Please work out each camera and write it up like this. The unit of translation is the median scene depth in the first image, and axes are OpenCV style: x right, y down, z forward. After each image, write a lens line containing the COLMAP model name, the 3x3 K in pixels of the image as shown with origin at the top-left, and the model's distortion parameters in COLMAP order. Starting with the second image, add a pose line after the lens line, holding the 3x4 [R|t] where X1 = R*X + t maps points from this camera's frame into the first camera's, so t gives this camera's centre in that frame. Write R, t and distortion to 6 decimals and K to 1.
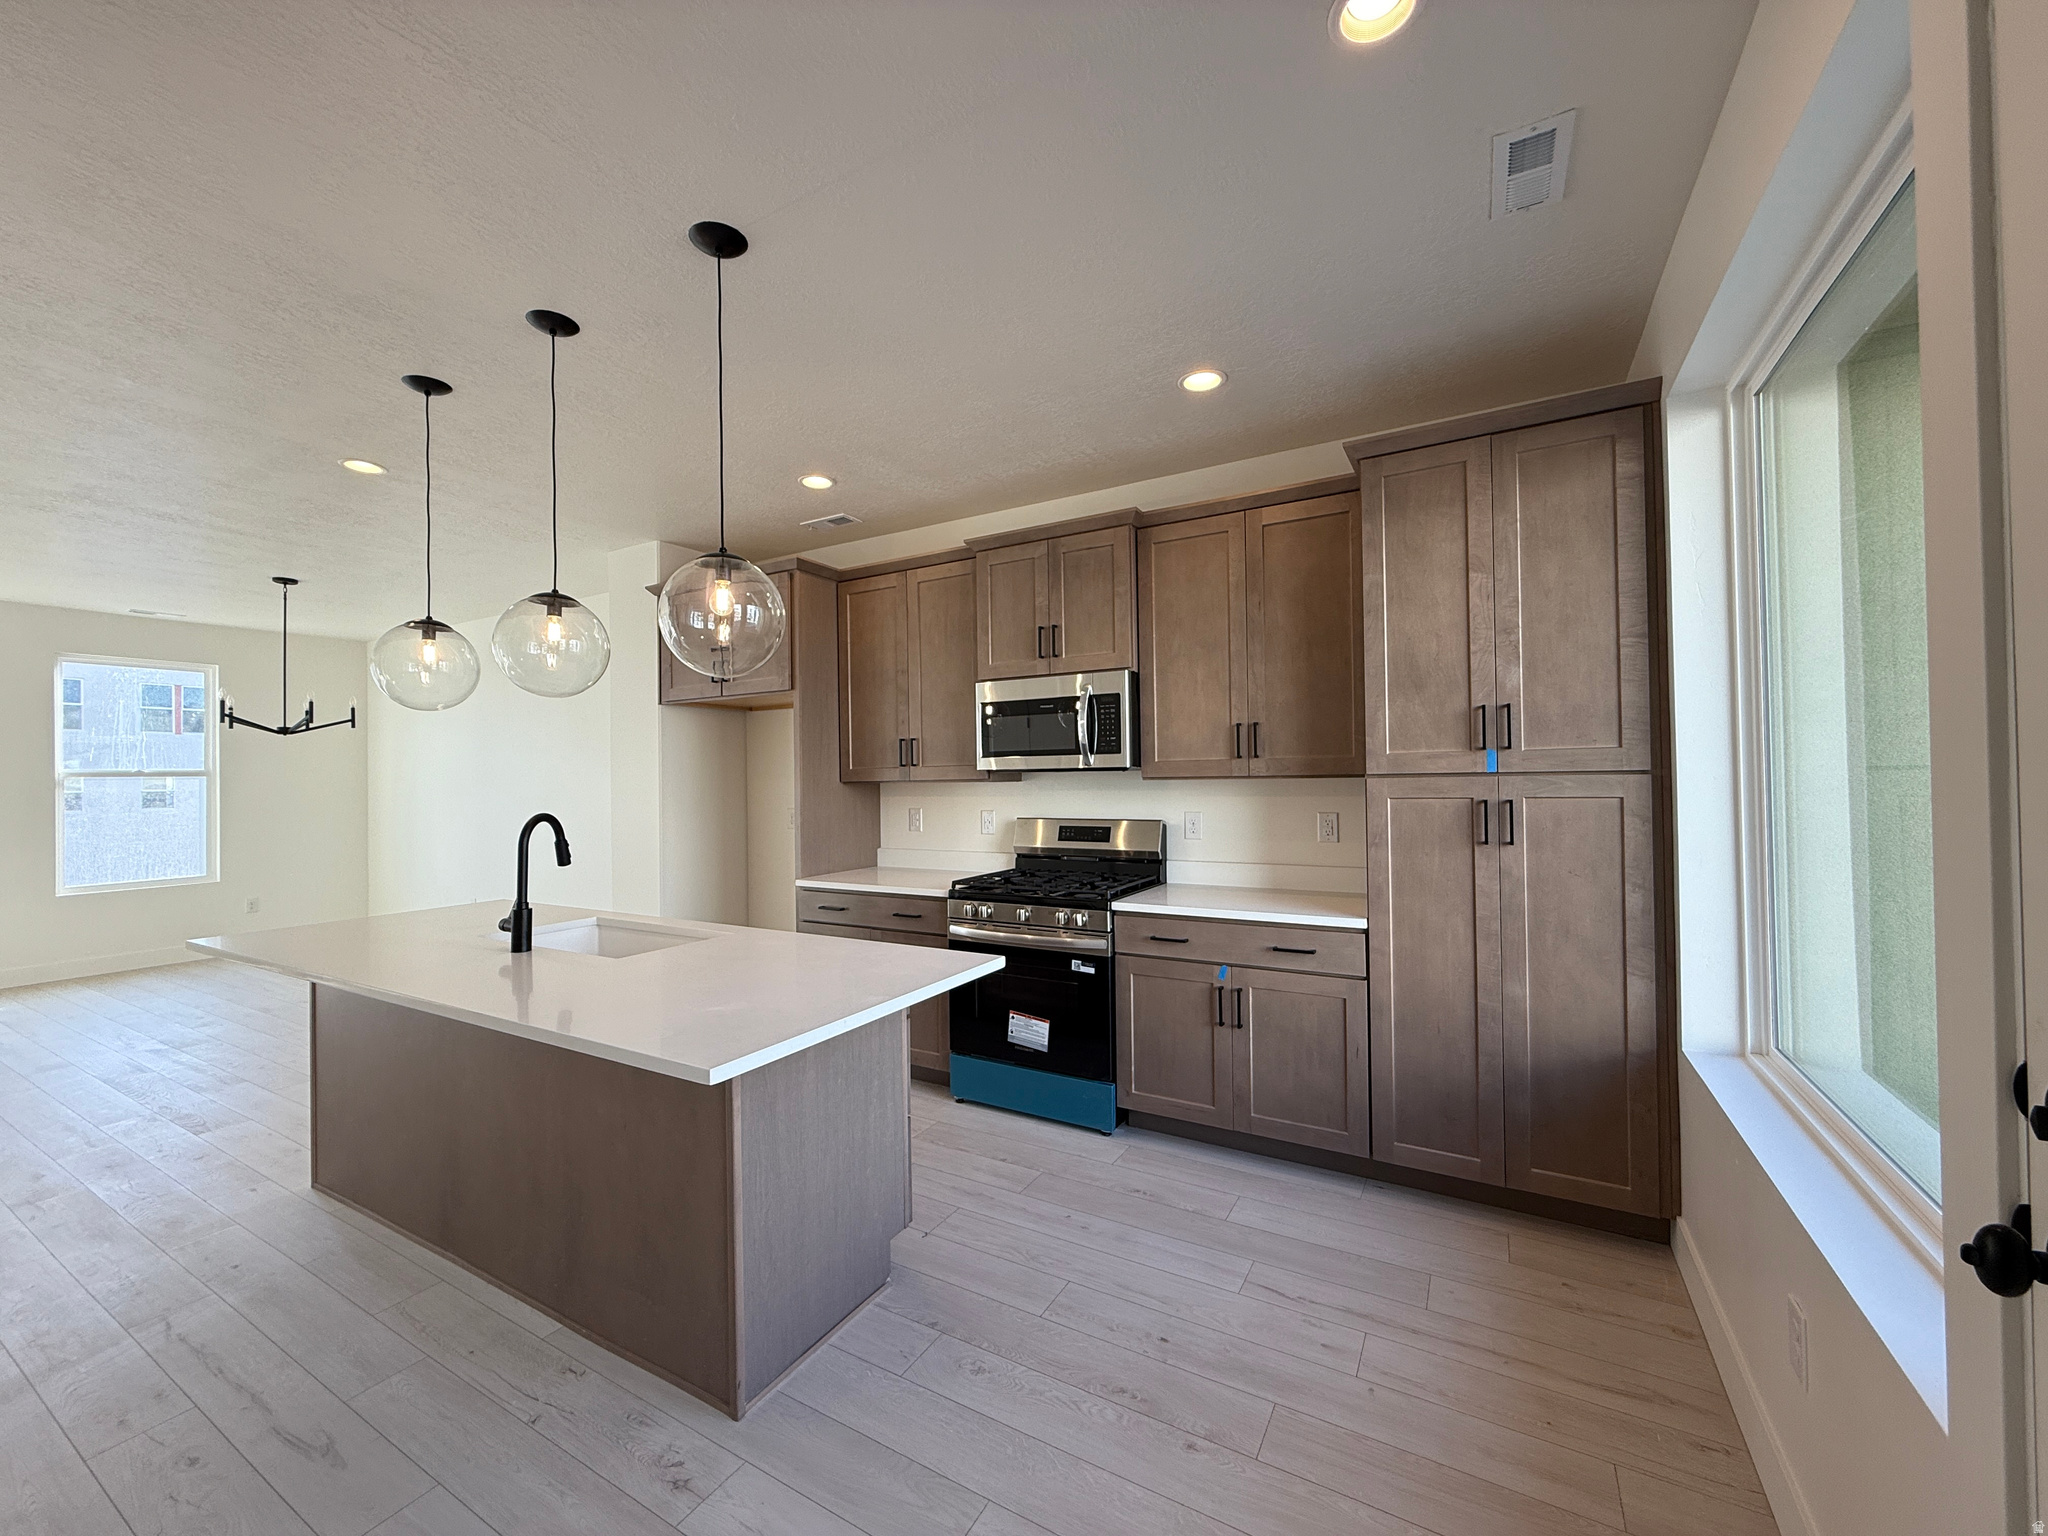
lens RADIAL K [[810.5, 0, 1020.8], [0, 810.5, 768.8], [0, 0, 1]] dist [0.000075, 0.000202]
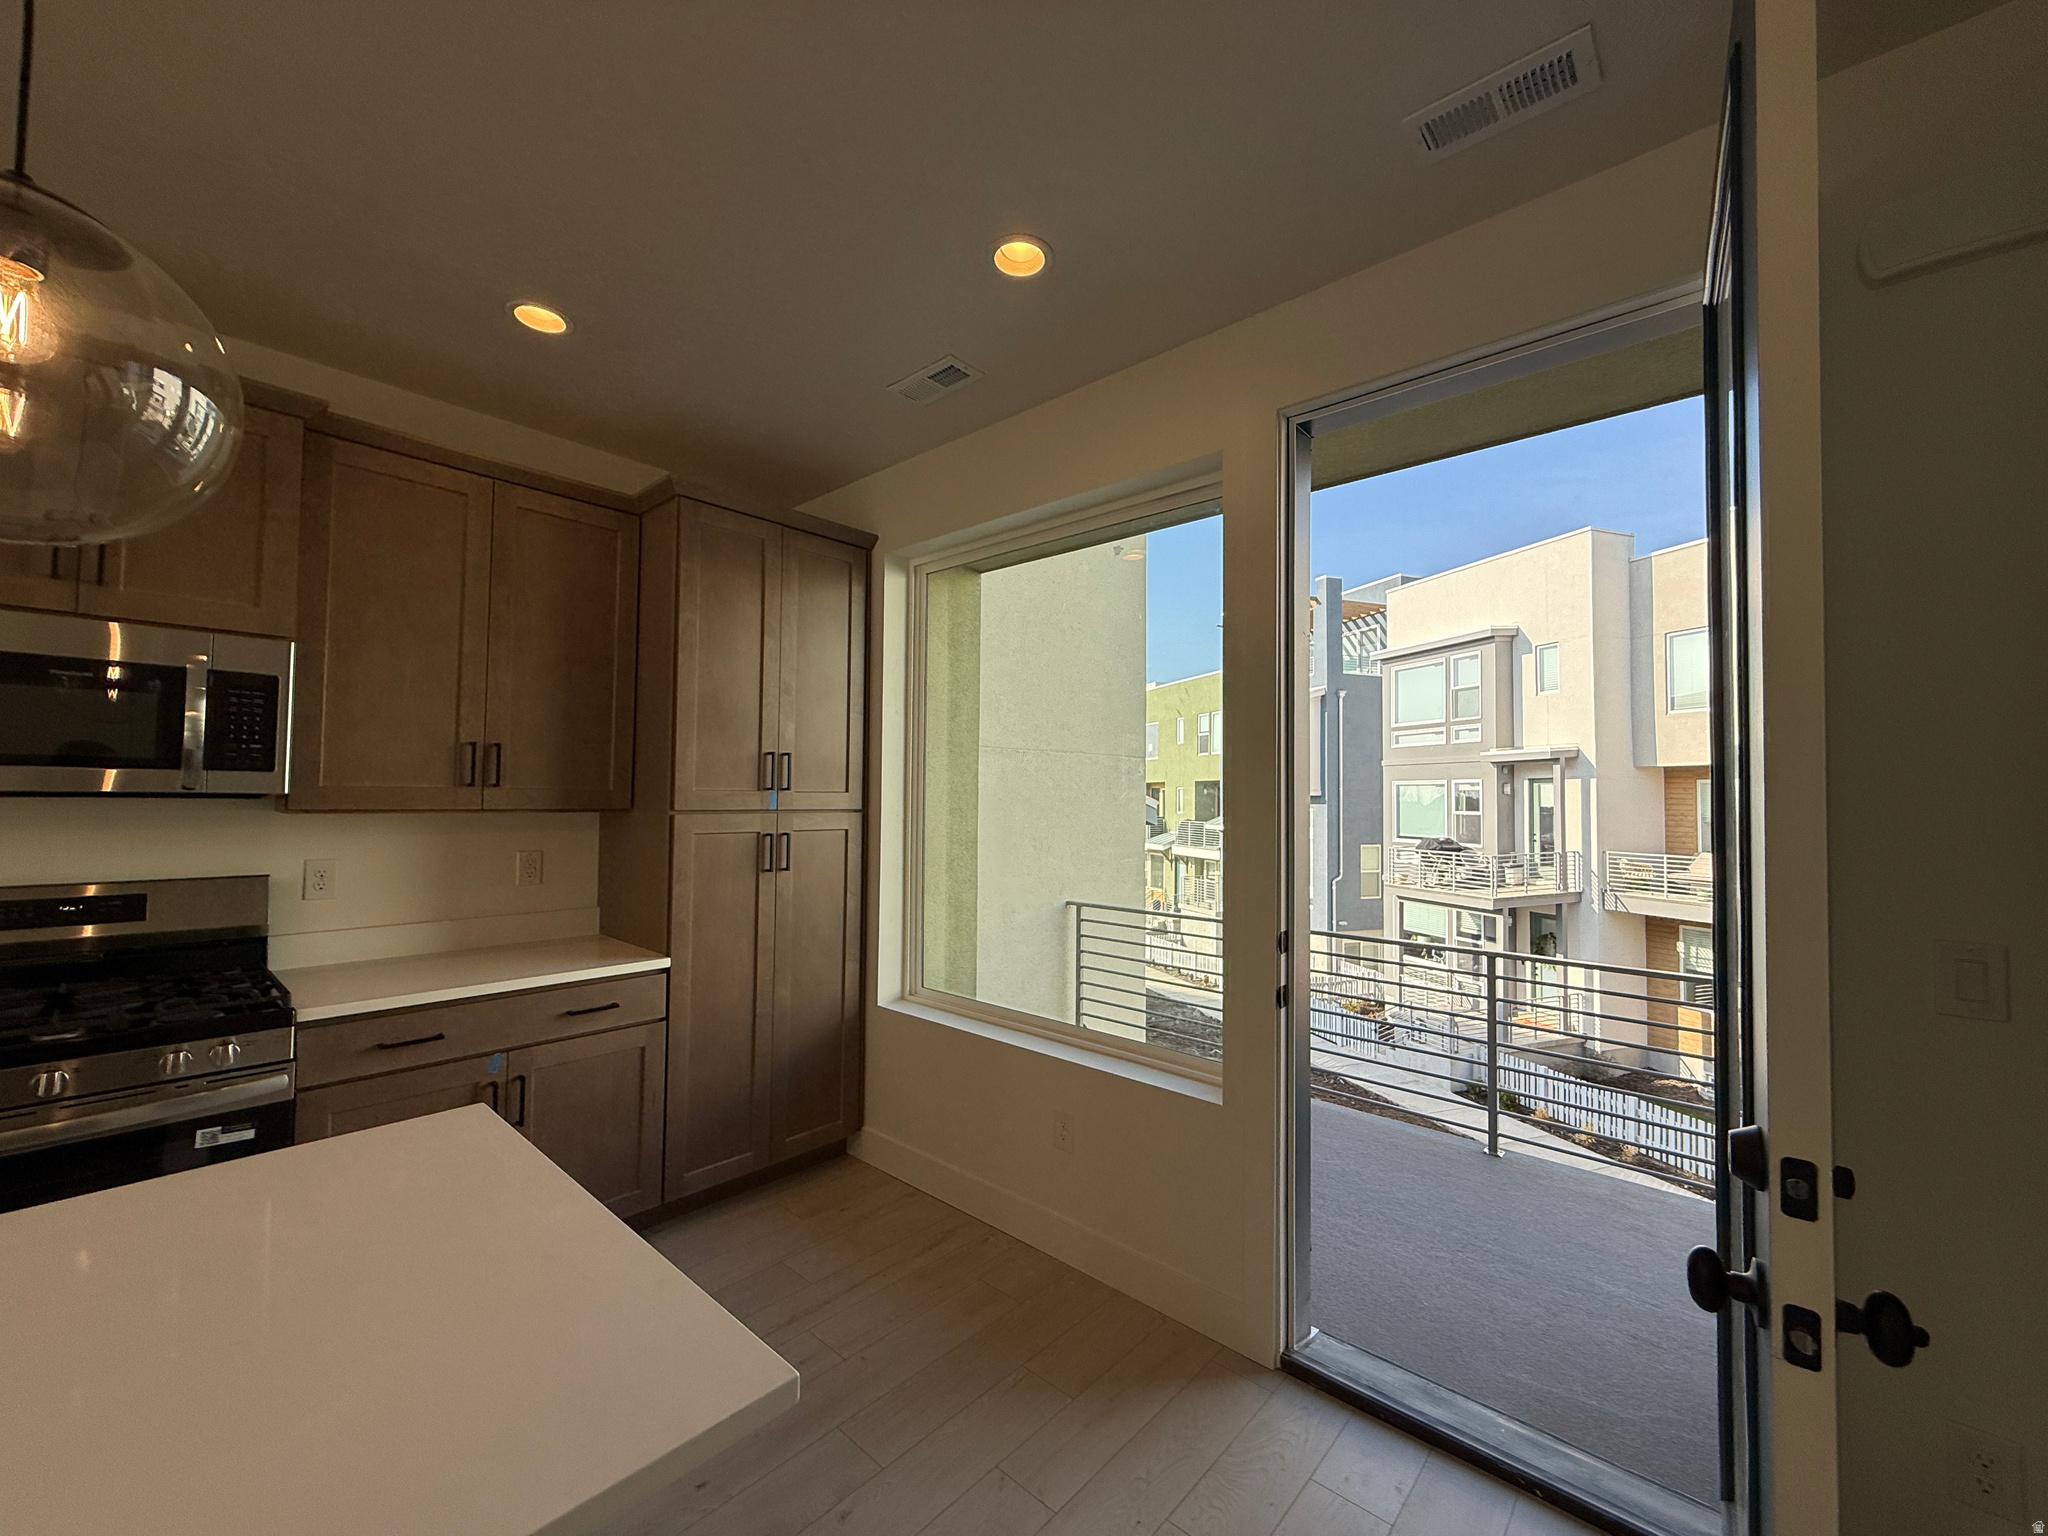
lens RADIAL K [[810.5, 0, 1020.8], [0, 810.5, 768.8], [0, 0, 1]] dist [0.000075, 0.000202]
pose [[0.210188, 0.053277, 0.976208, -0.402696], [-0.023777, 0.998497, -0.049374, -0.004440], [-0.977372, -0.012834, 0.211139, 0.330762]]
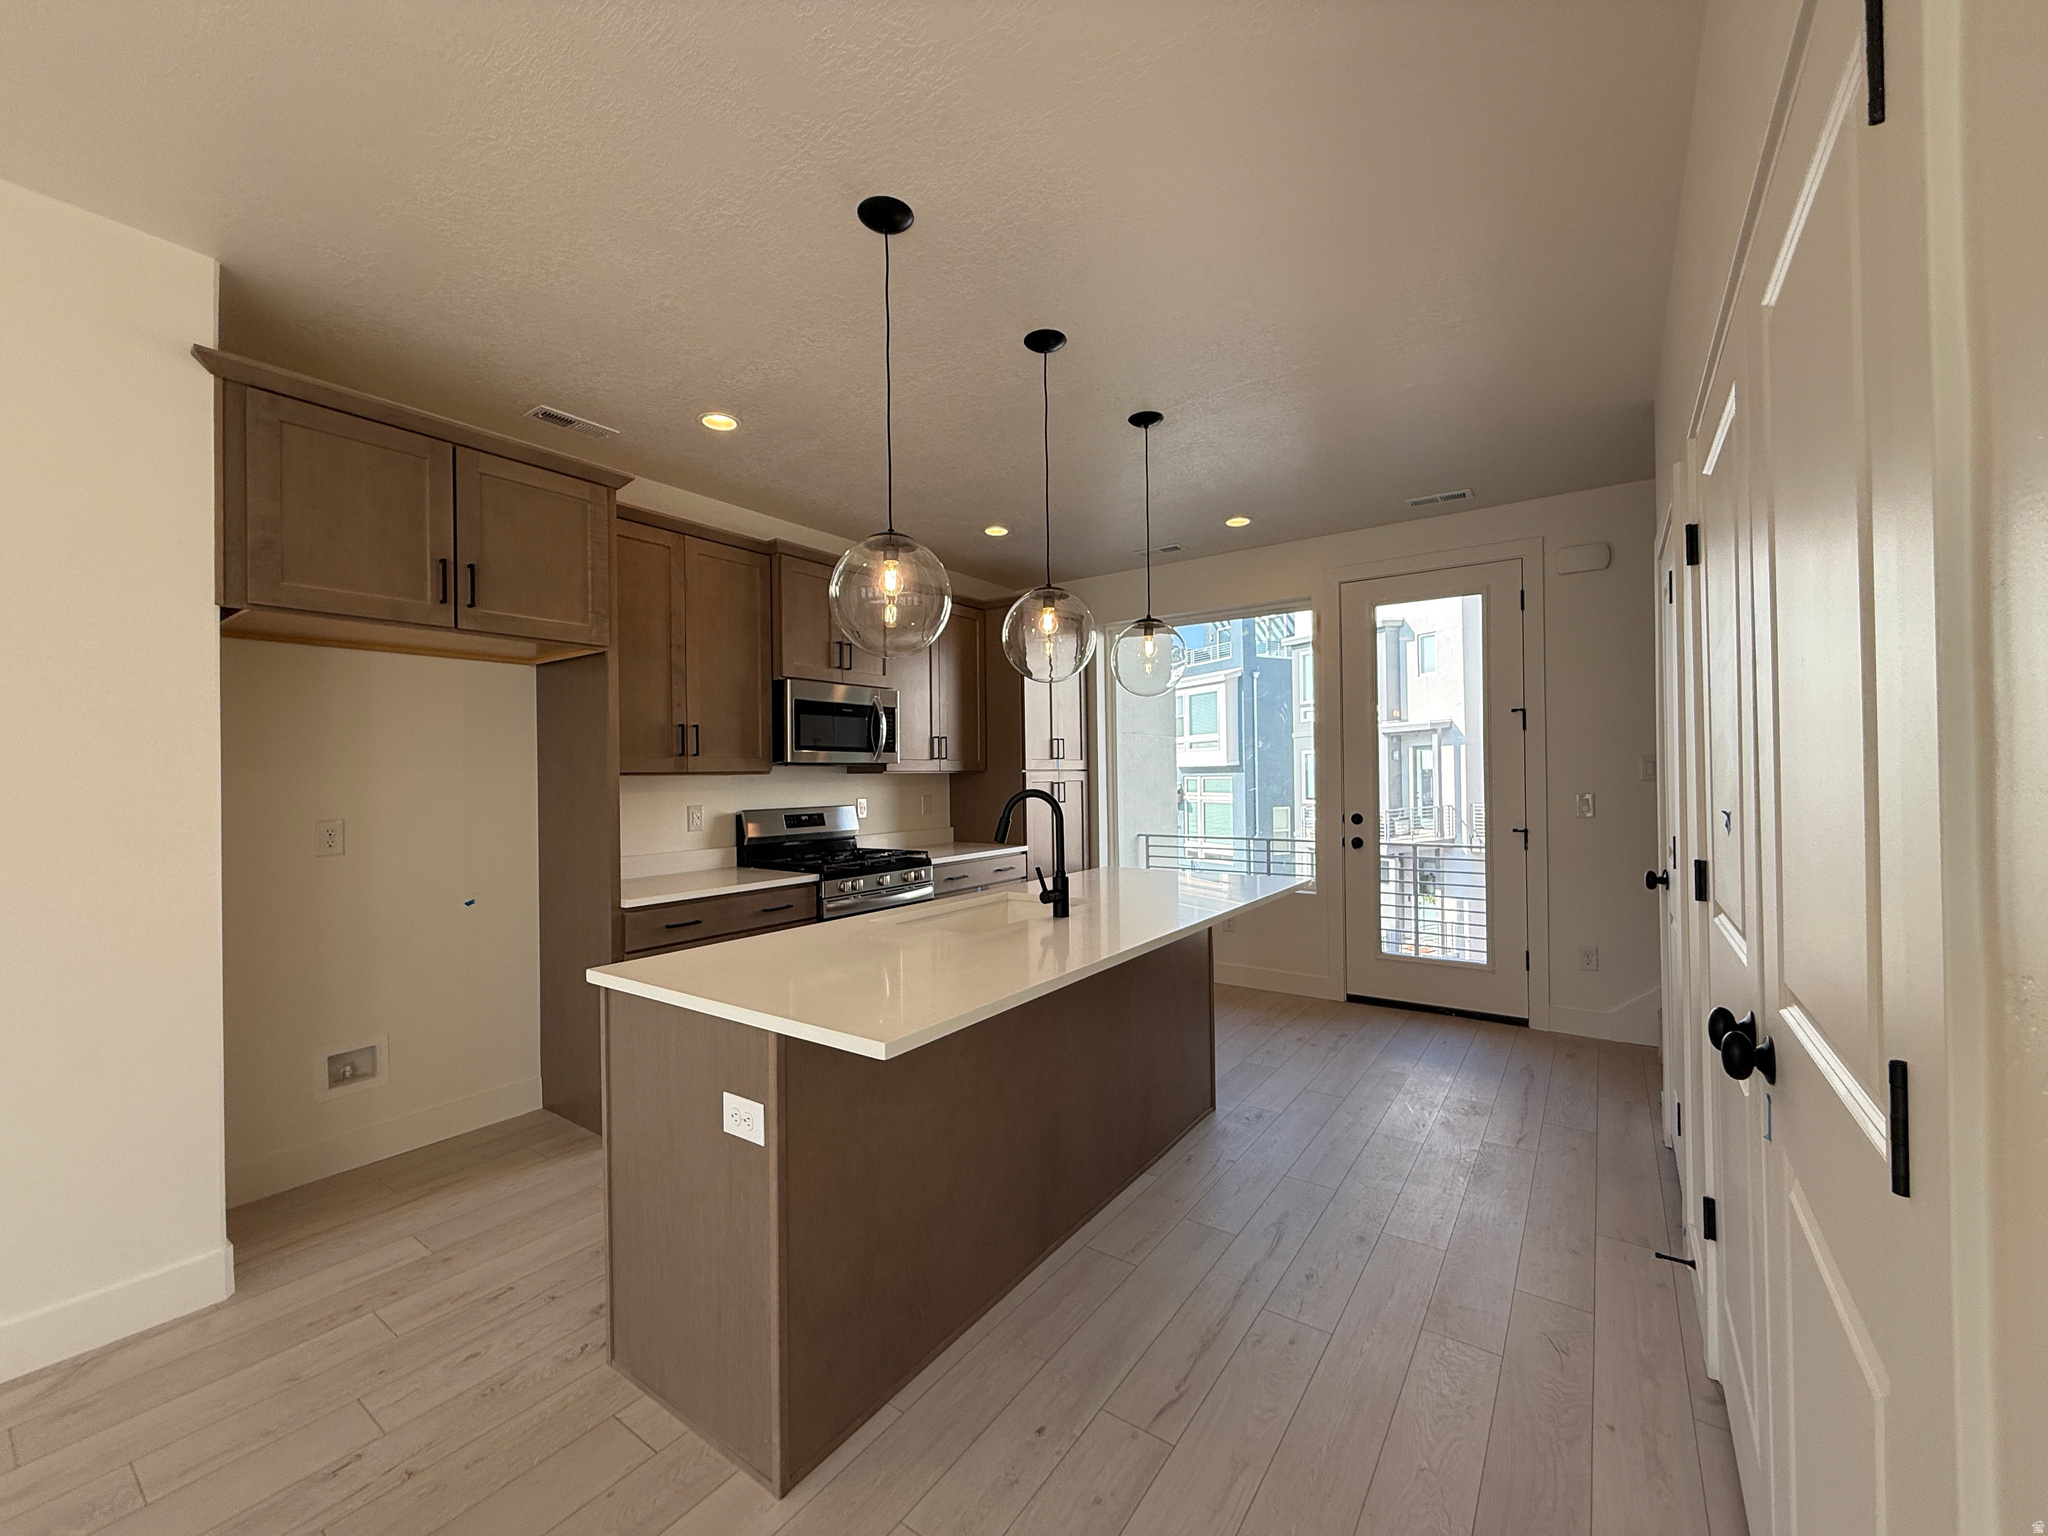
lens RADIAL K [[810.5, 0, 1020.8], [0, 810.5, 768.8], [0, 0, 1]] dist [0.000075, 0.000202]
pose [[0.095078, 0.022364, 0.995219, -1.299312], [0.002437, 0.999739, -0.022698, 0.042272], [-0.995467, 0.004583, 0.094999, 0.731360]]
